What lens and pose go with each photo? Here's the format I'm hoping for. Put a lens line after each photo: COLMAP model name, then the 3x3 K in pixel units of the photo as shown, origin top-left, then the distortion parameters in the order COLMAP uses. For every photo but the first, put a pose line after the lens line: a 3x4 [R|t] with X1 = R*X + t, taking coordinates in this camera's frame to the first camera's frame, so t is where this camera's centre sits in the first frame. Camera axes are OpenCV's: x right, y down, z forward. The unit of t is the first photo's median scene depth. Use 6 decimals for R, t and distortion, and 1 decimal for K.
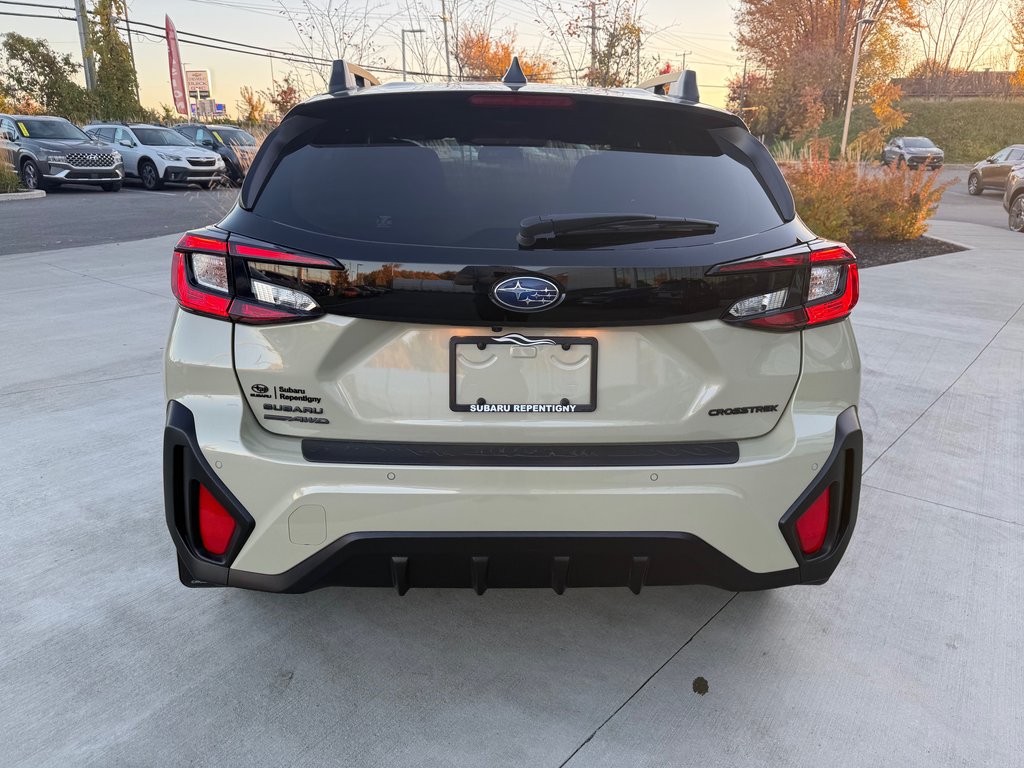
lens RADIAL K [[721.7, 0, 511.1], [0, 721.7, 382.3], [0, 0, 1]] dist [0.001344, -0.003312]
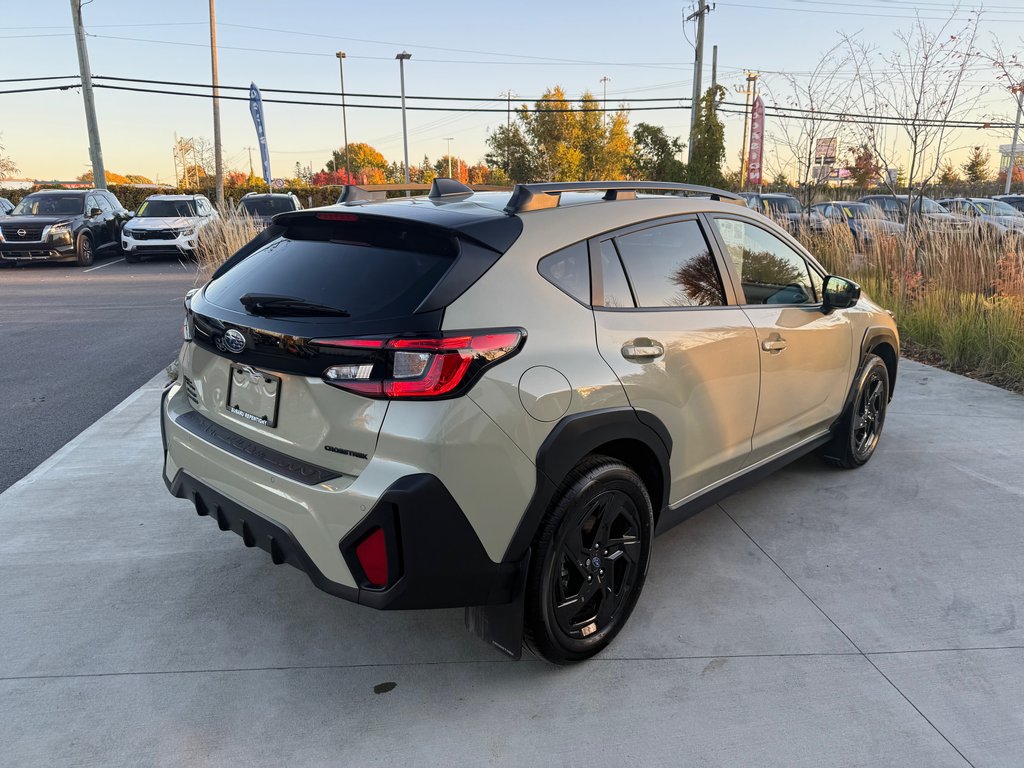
lens RADIAL K [[731.7, 0, 516.0], [0, 731.7, 382.3], [0, 0, 1]] dist [-0.004874, -0.003965]
pose [[0.706024, 0.152975, -0.691468, 1.476098], [-0.209798, 0.977742, 0.002094, -0.156148], [0.676398, 0.143590, 0.722404, 0.245673]]
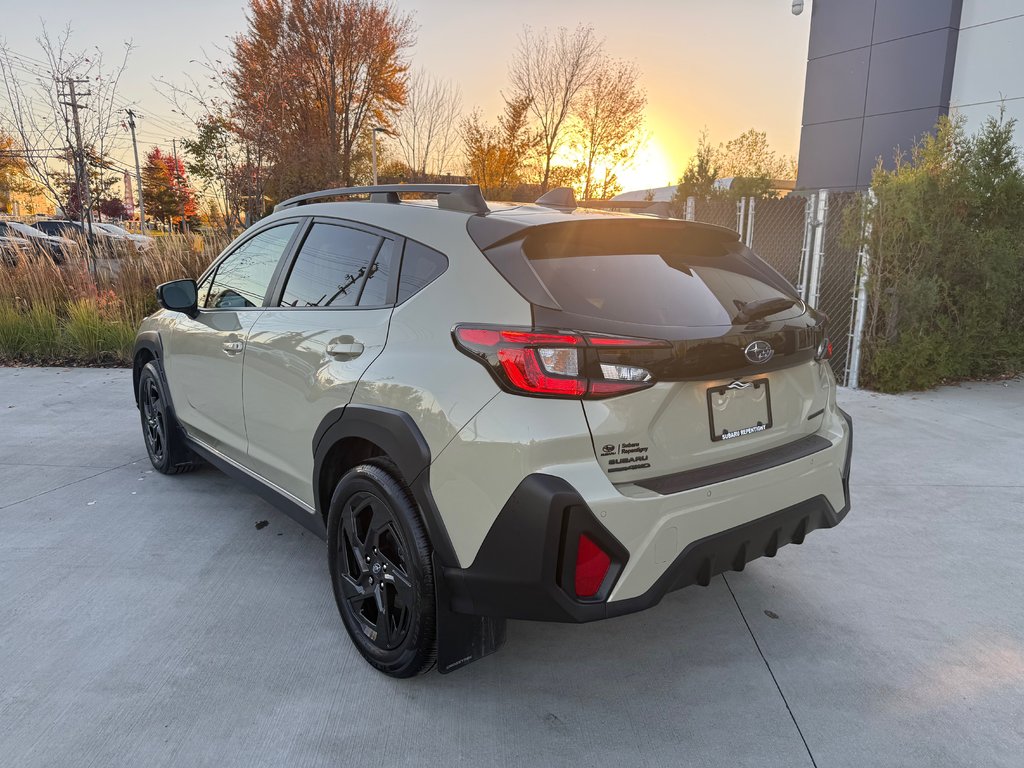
lens RADIAL K [[731.7, 0, 516.0], [0, 731.7, 382.3], [0, 0, 1]] dist [-0.004874, -0.003965]
pose [[0.799547, -0.111337, 0.590194, -1.207848], [0.178334, 0.982359, -0.056276, -0.060715], [-0.573517, 0.150247, 0.805298, 0.053191]]
